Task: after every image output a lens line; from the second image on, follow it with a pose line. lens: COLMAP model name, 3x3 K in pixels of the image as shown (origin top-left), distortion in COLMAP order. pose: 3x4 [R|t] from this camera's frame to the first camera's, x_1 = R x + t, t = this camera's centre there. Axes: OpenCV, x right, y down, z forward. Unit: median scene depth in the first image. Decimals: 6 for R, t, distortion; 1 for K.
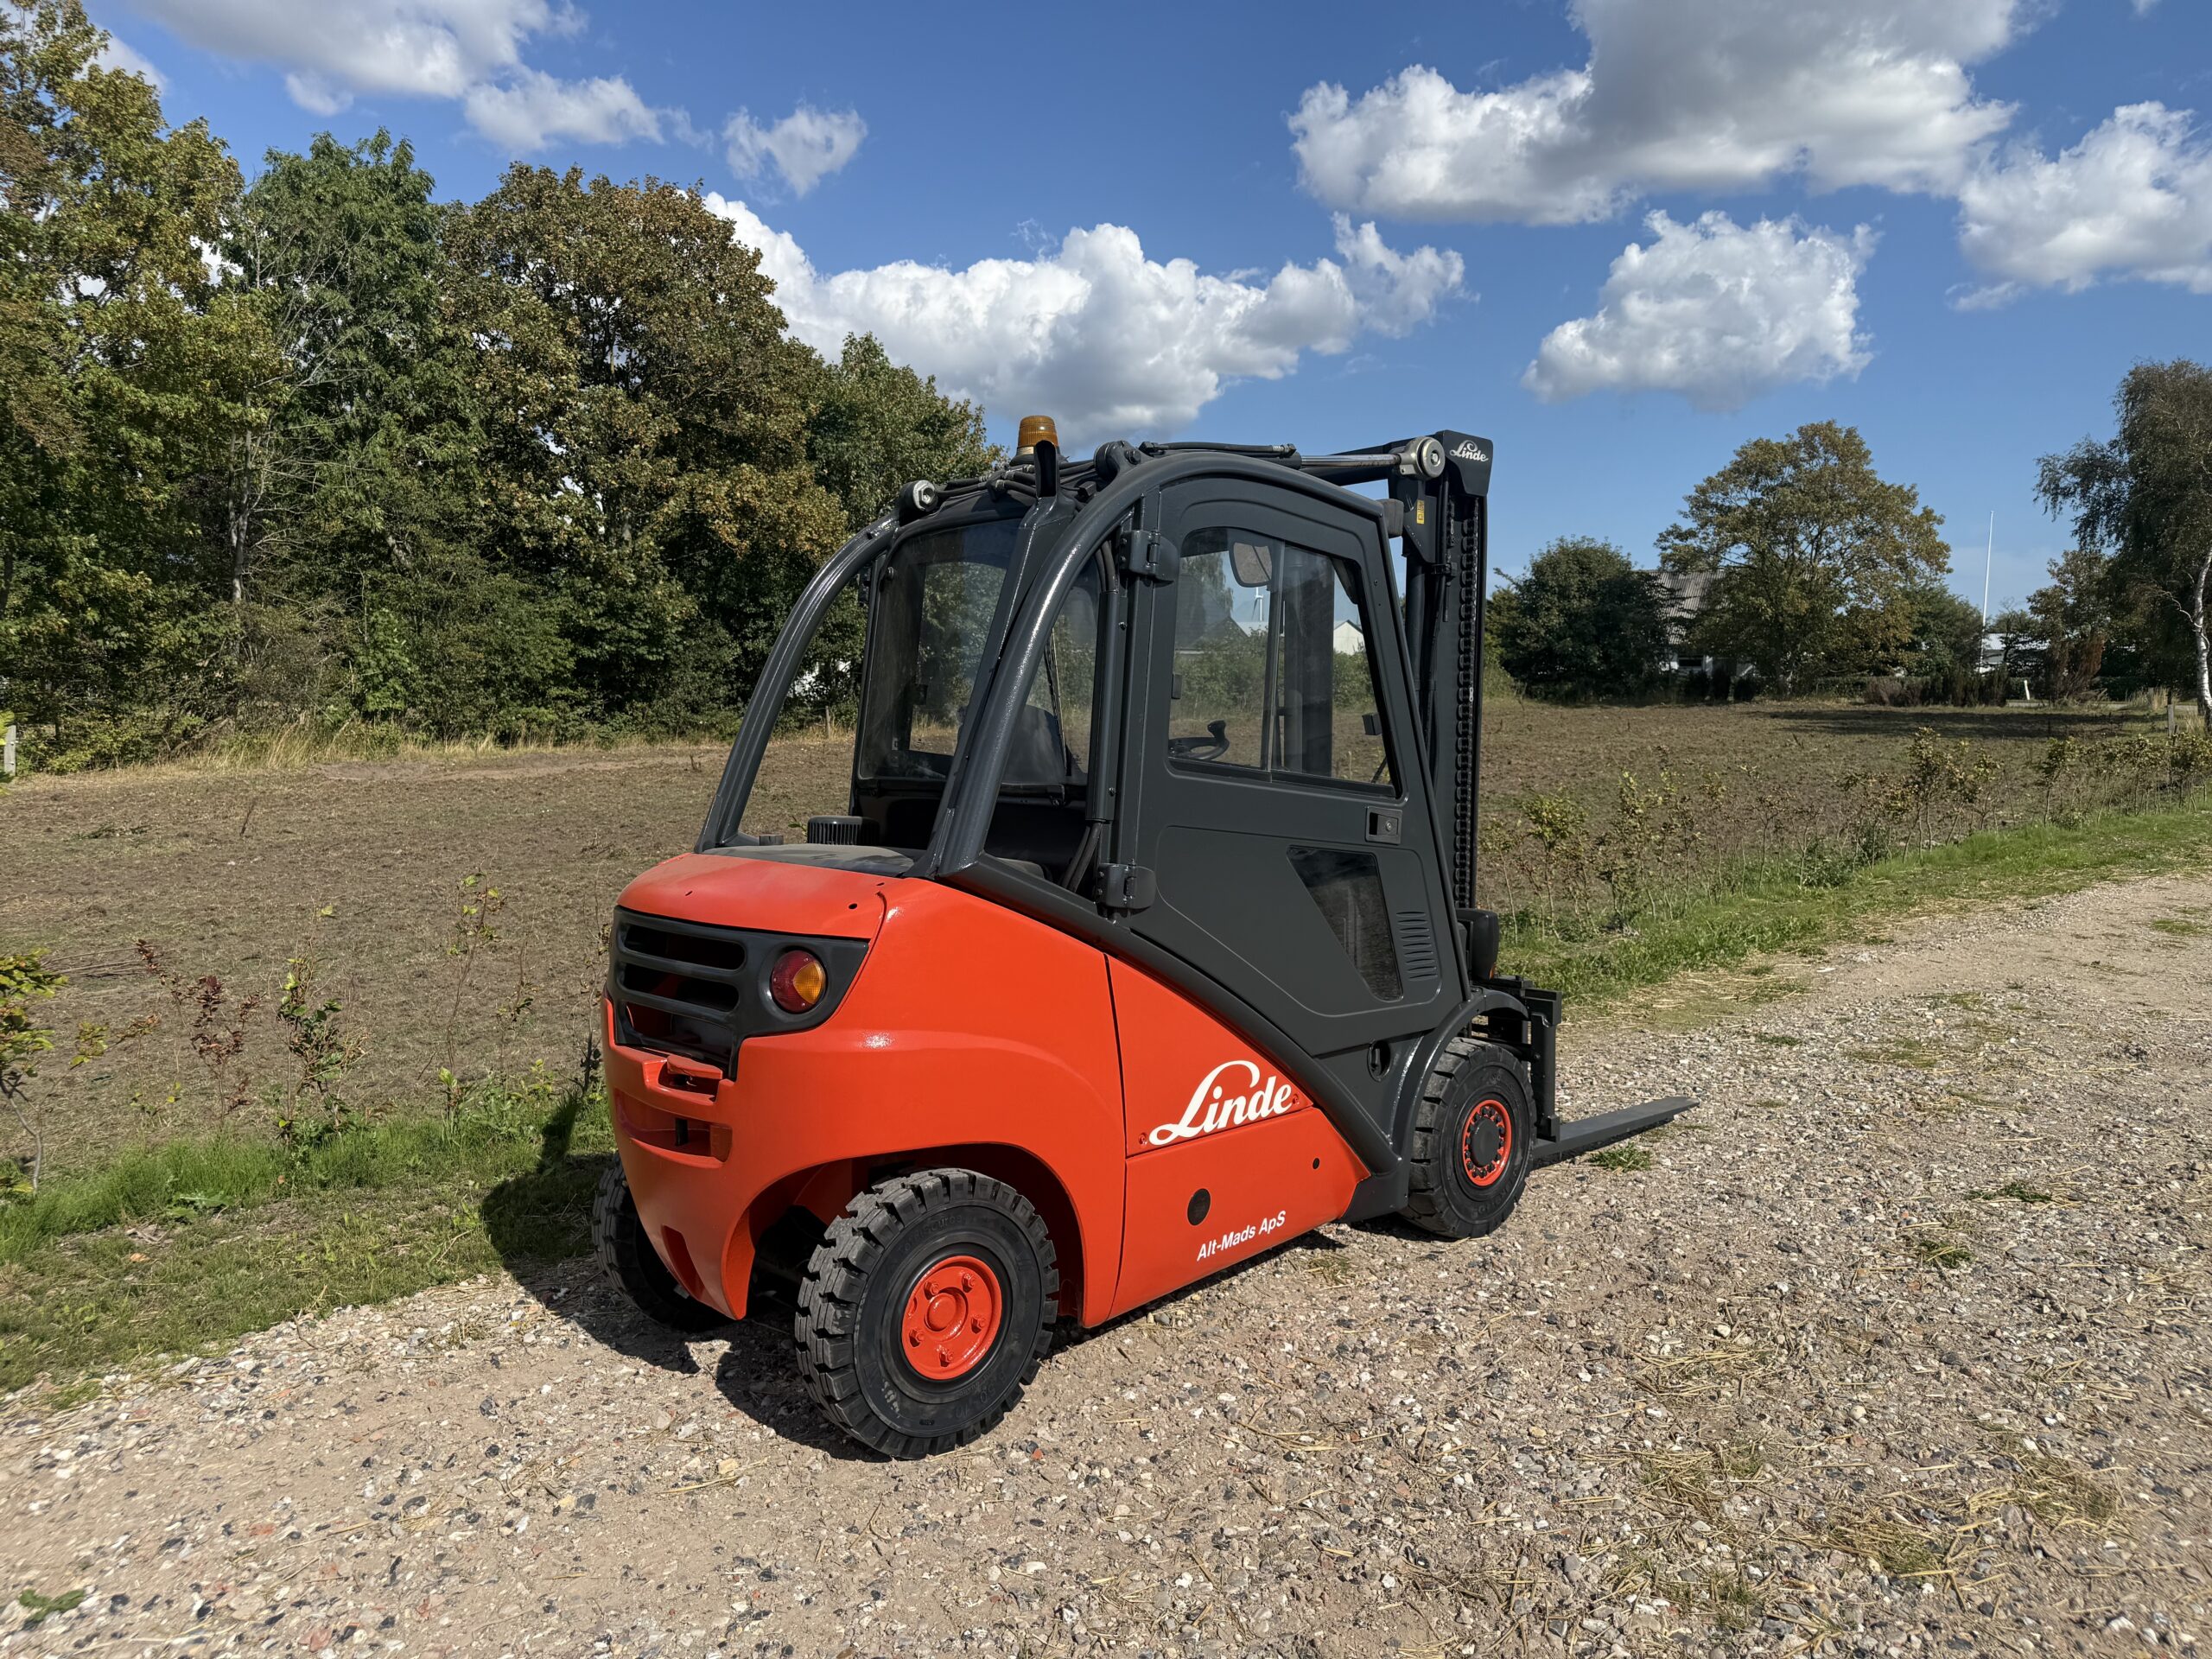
lens RADIAL K [[1557.3, 0, 1105.2], [0, 1557.3, 836.3], [0, 0, 1]] dist [0.036874, -0.041044]
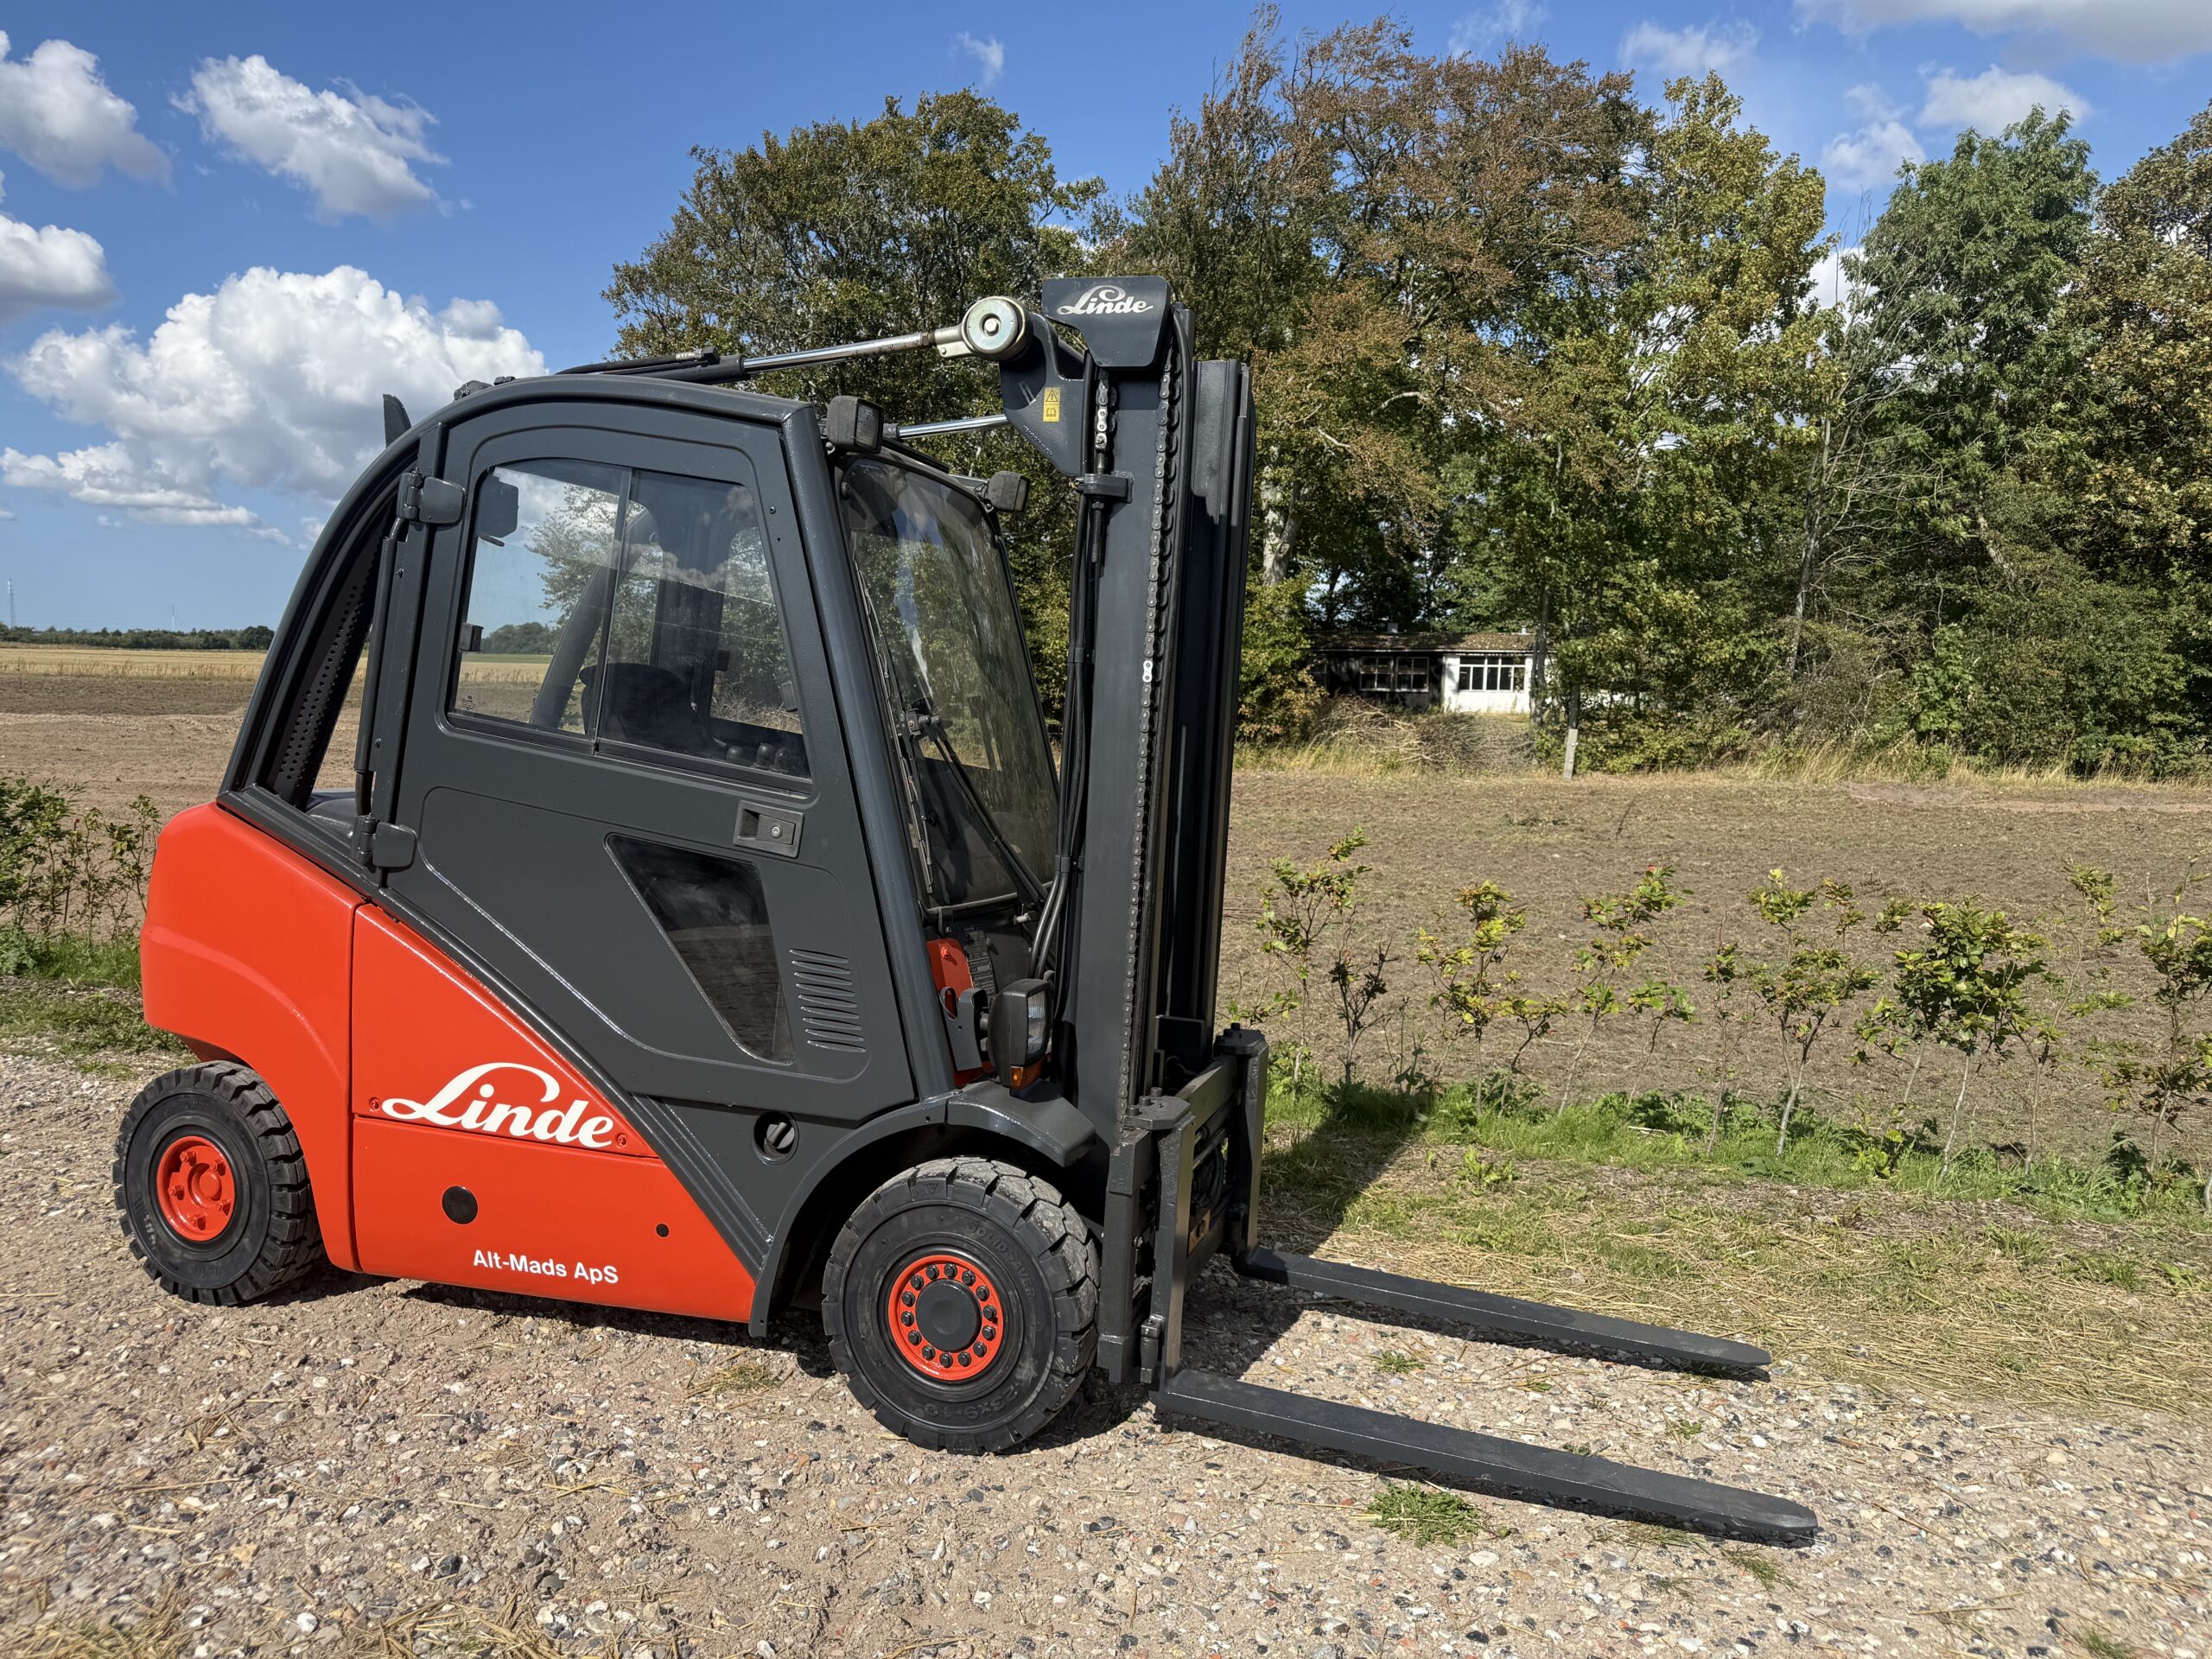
lens RADIAL K [[1557.3, 0, 1101.8], [0, 1557.3, 839.1], [0, 0, 1]] dist [0.036874, -0.041044]
pose [[0.491405, 0.099896, -0.865183, 0.134601], [-0.111576, 0.992435, 0.051216, -0.008833], [0.863754, 0.071366, 0.498834, 0.111475]]
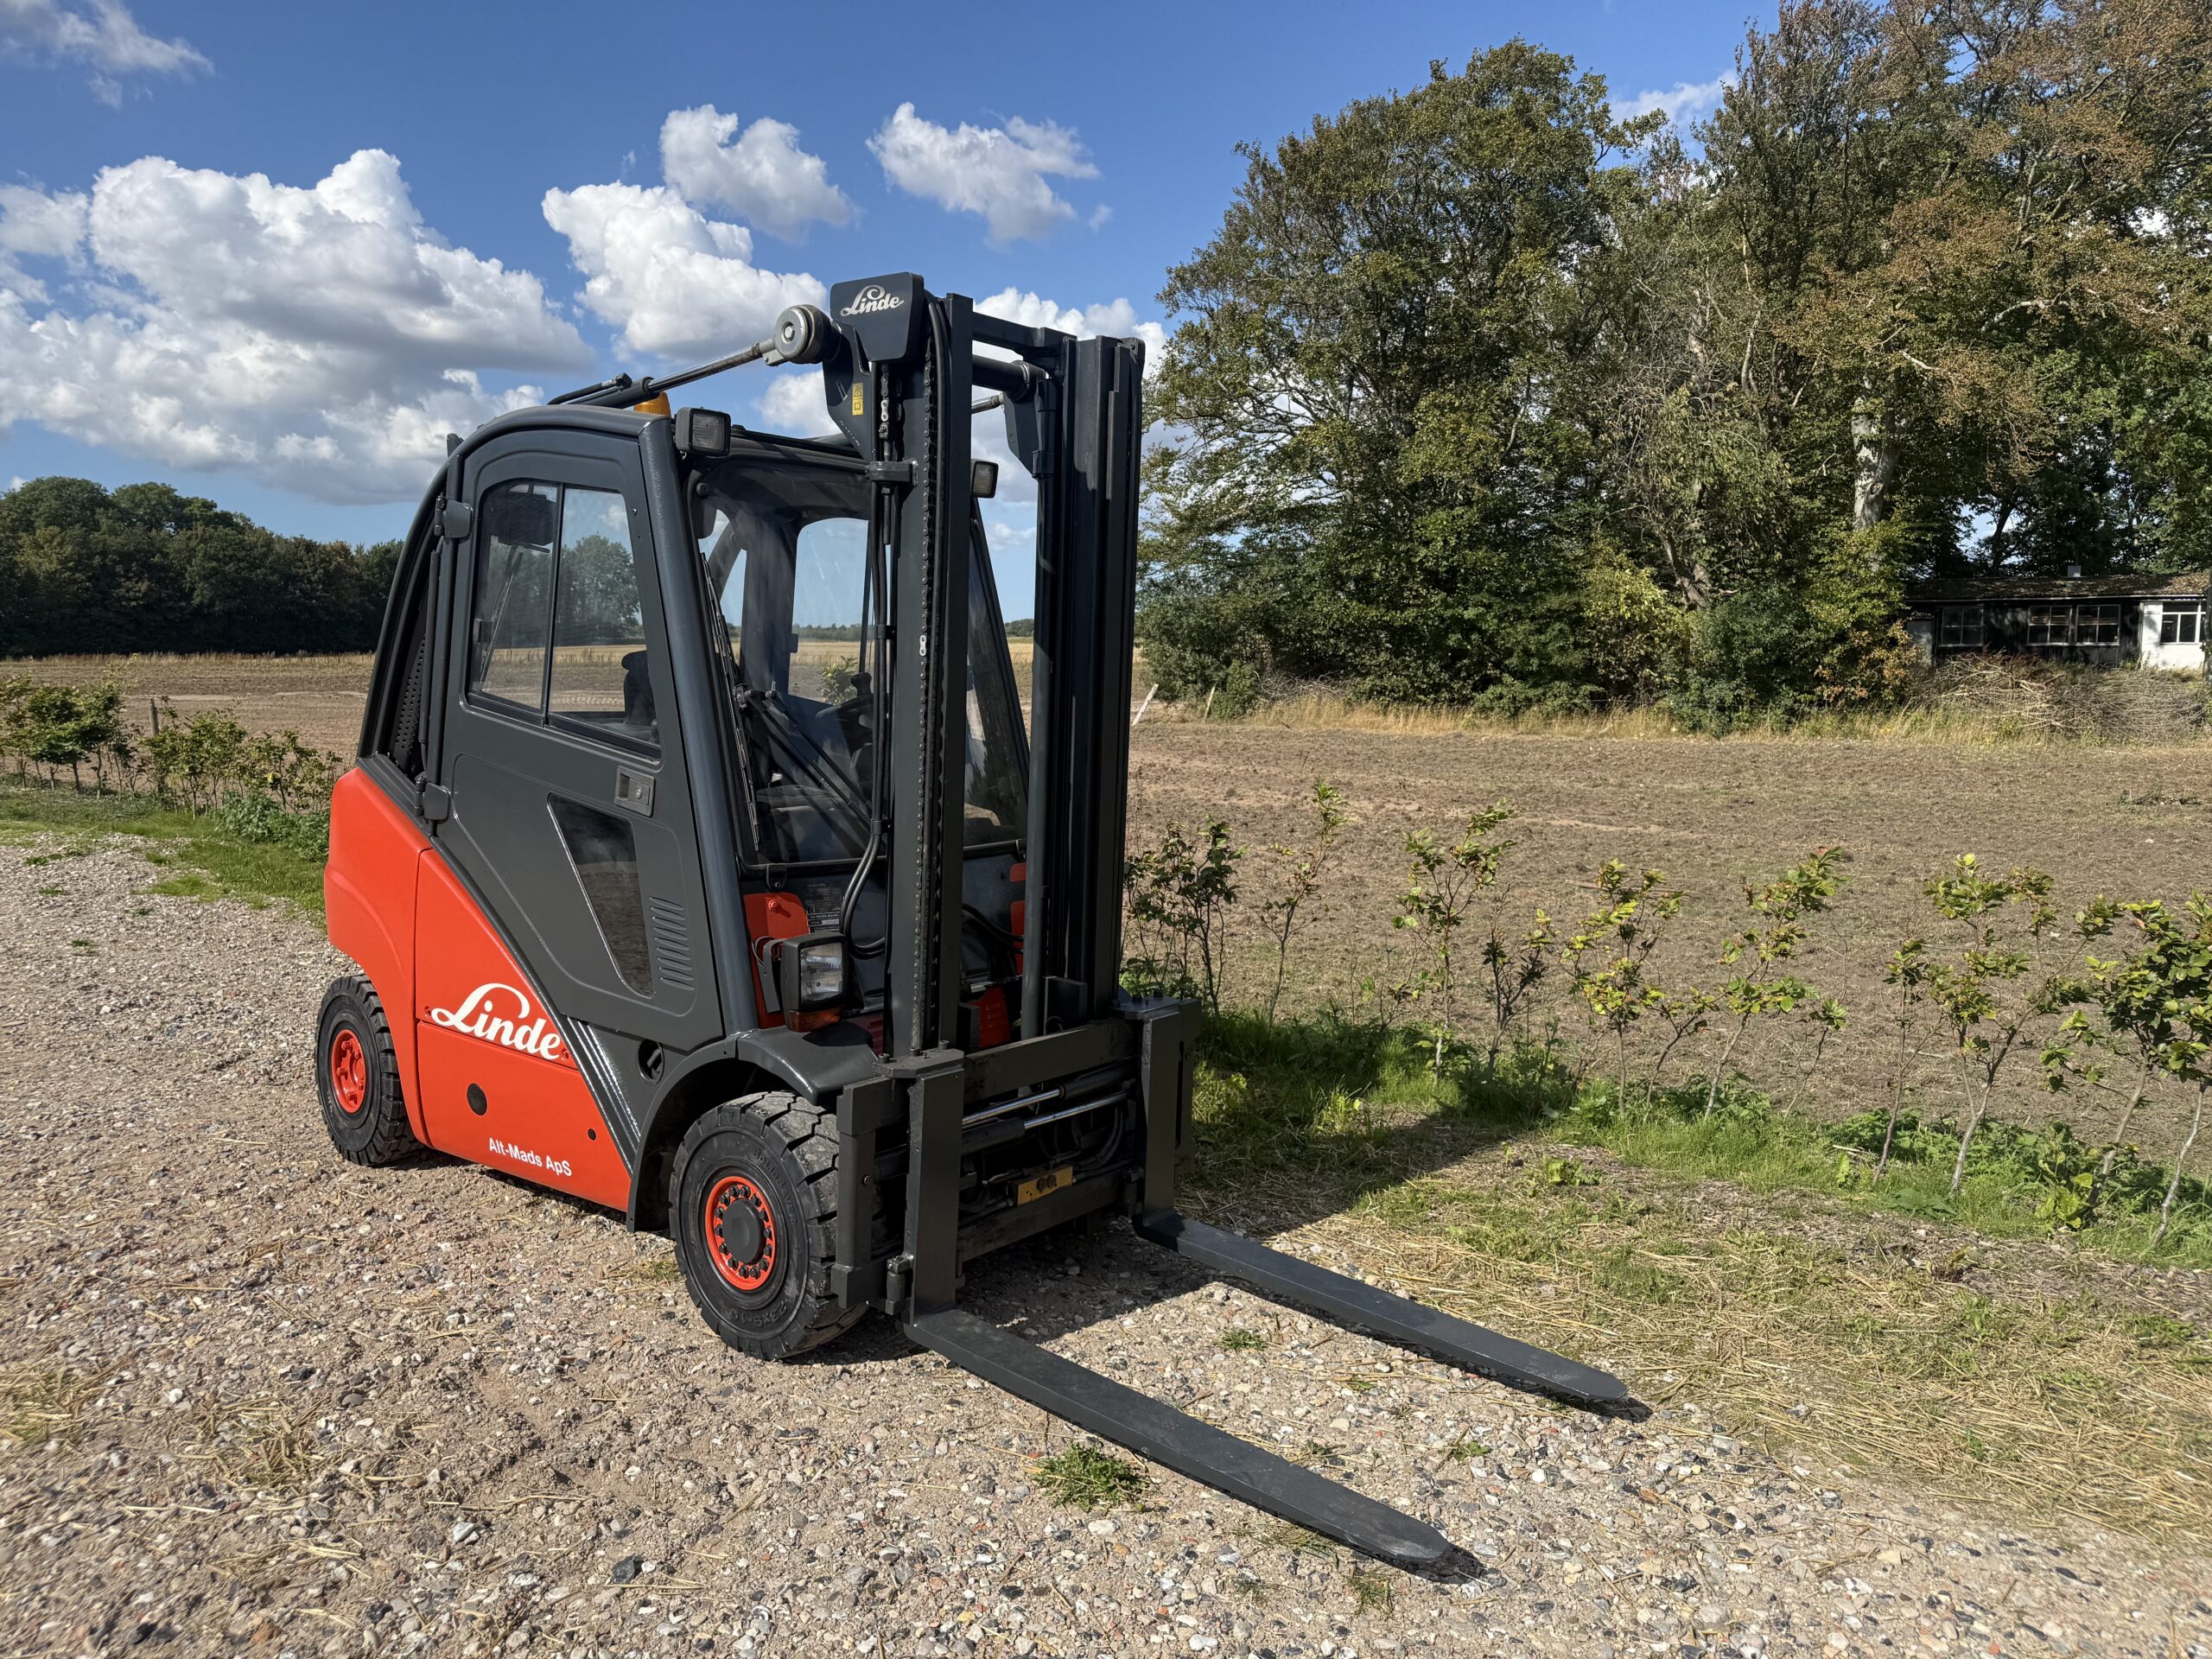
lens RADIAL K [[1557.3, 0, 1116.5], [0, 1557.3, 820.1], [0, 0, 1]] dist [0.036874, -0.041044]
pose [[0.128997, 0.111964, -0.985304, 0.157724], [-0.098892, 0.990105, 0.099562, -0.015475], [0.986702, 0.084595, 0.138793, 0.167780]]
